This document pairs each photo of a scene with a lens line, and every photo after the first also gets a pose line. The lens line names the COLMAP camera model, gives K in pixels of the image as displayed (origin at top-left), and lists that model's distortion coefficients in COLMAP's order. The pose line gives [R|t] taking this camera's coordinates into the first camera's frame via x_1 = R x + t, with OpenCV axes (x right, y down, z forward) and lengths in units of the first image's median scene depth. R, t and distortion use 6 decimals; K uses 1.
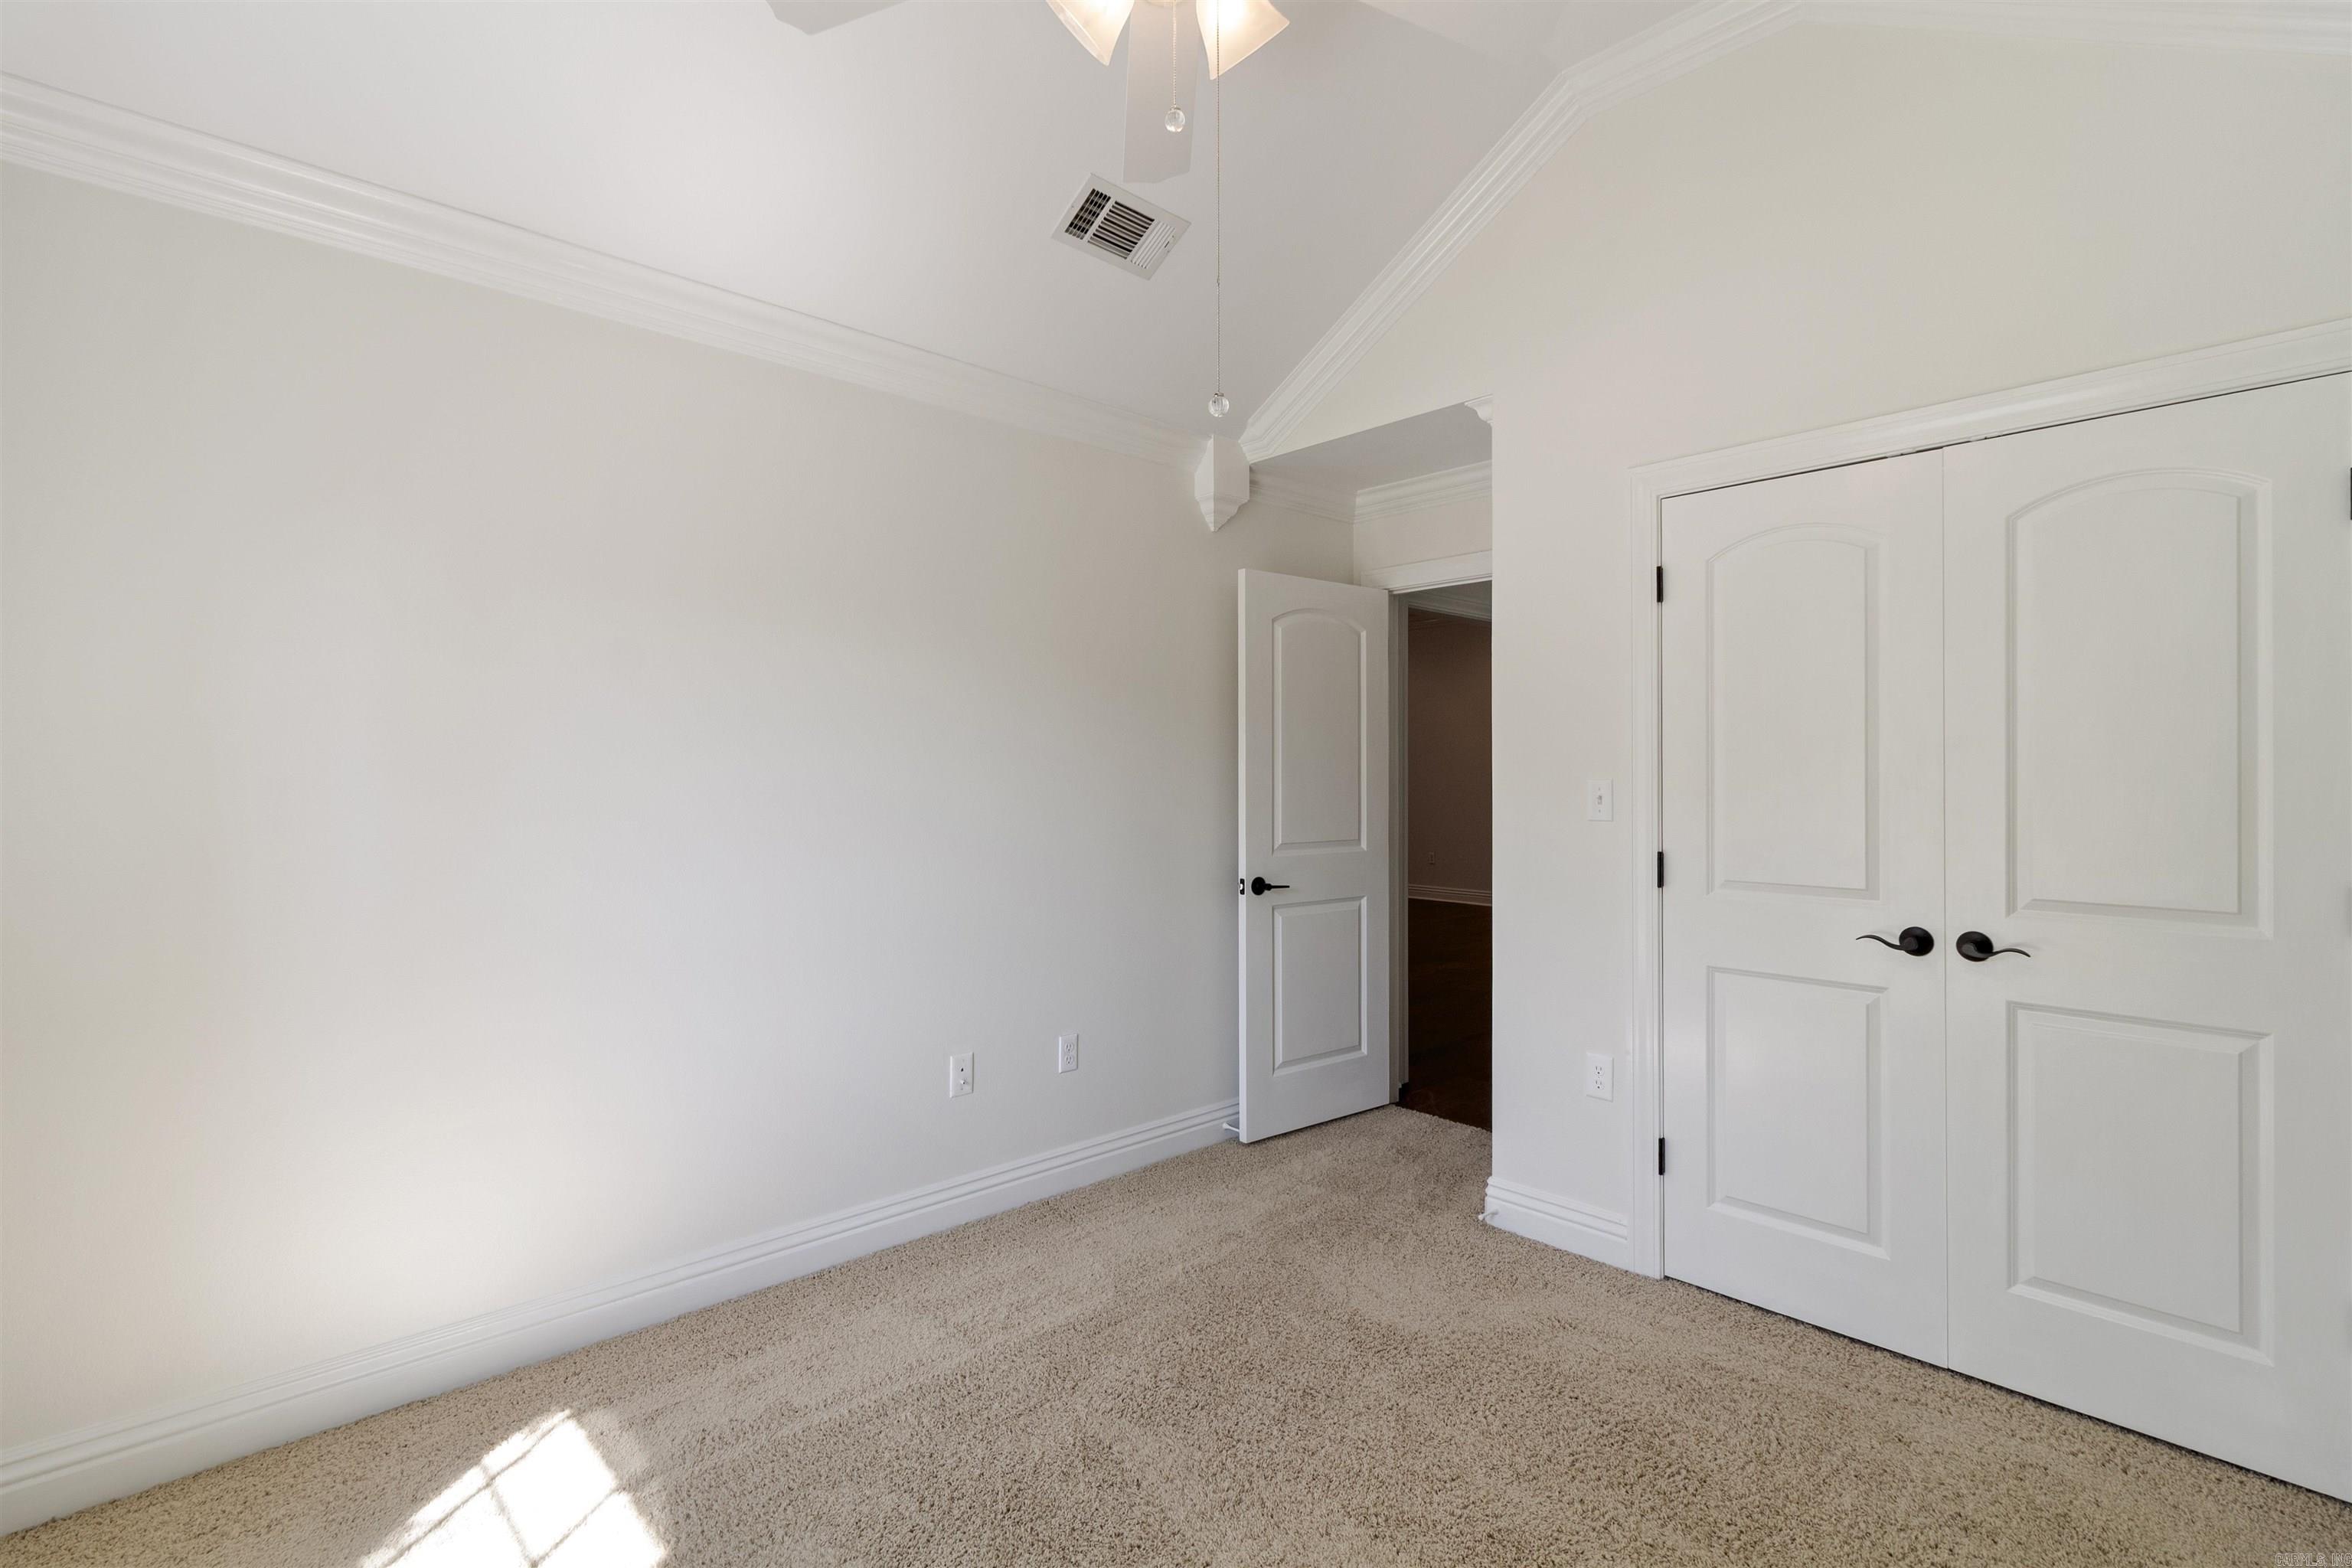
lens RADIAL K [[1118.0, 0, 1166.5], [0, 1118.0, 778.7], [0, 0, 1]] dist [0.006253, -0.000171]
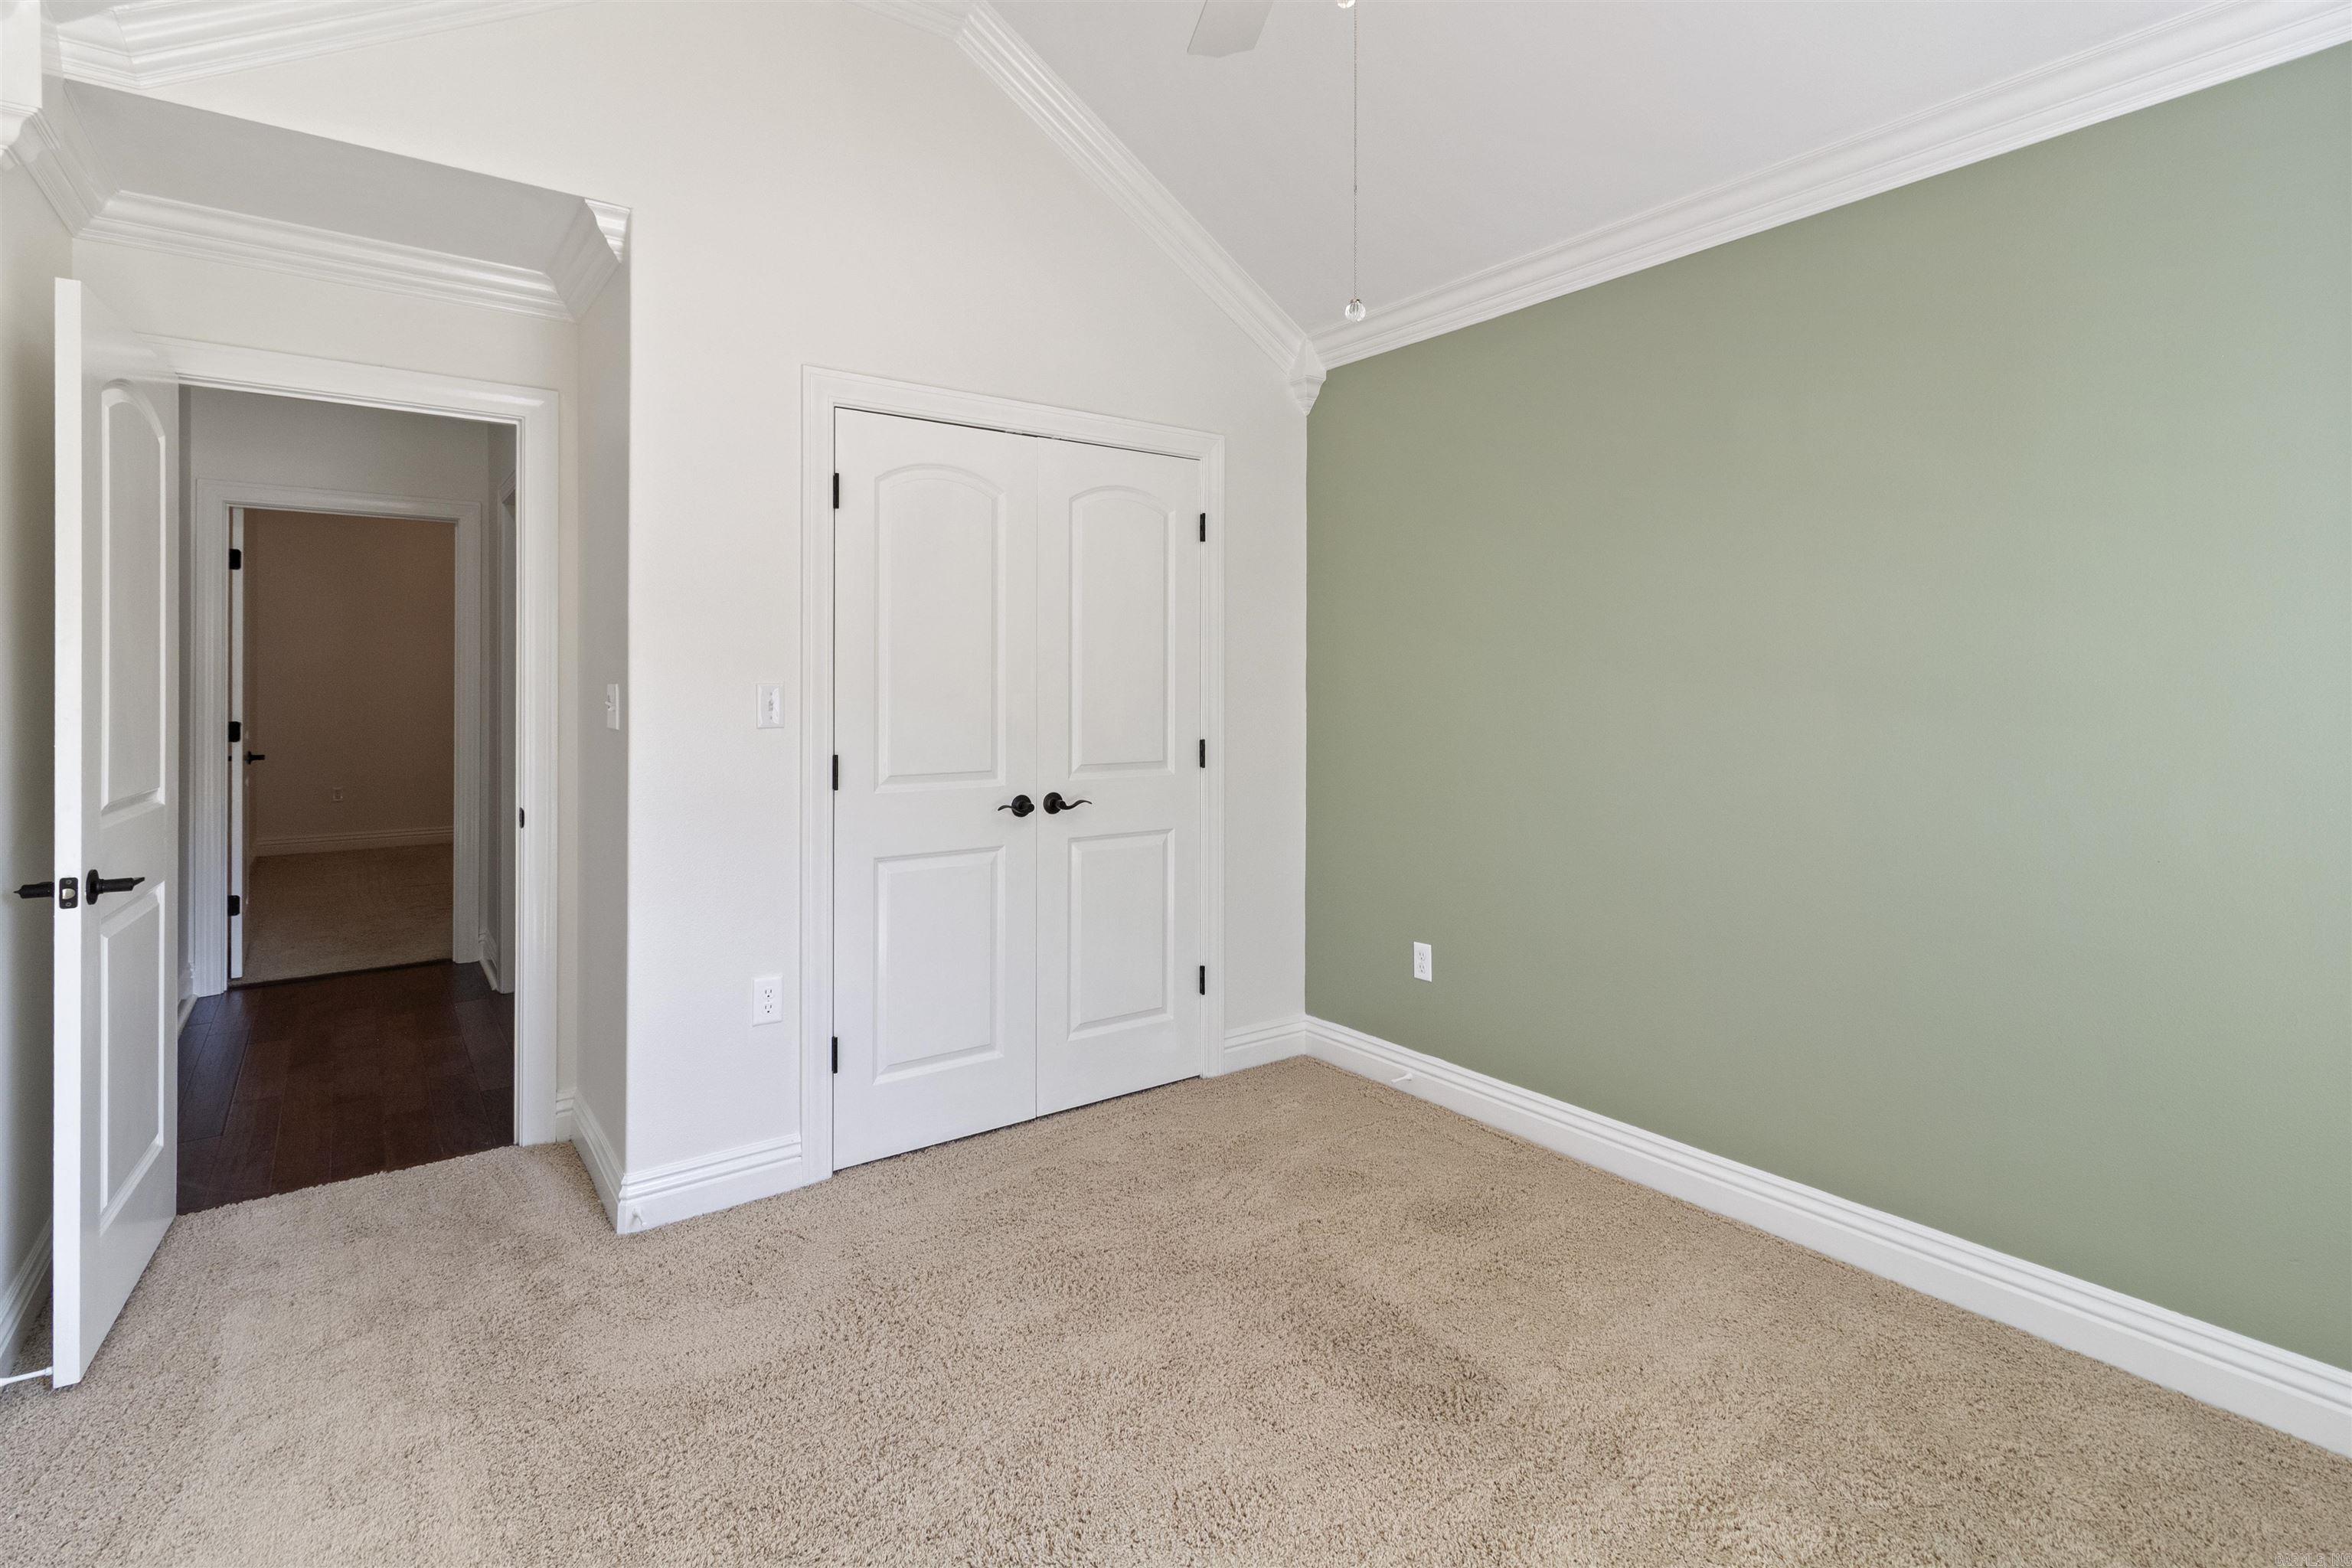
lens RADIAL K [[1118.0, 0, 1197.7], [0, 1118.0, 696.4], [0, 0, 1]] dist [0.006253, -0.000171]
pose [[0.097040, -0.010370, 0.995226, -0.548127], [0.004219, 0.999941, 0.010008, 0.003269], [-0.995272, 0.003228, 0.097078, 0.588565]]
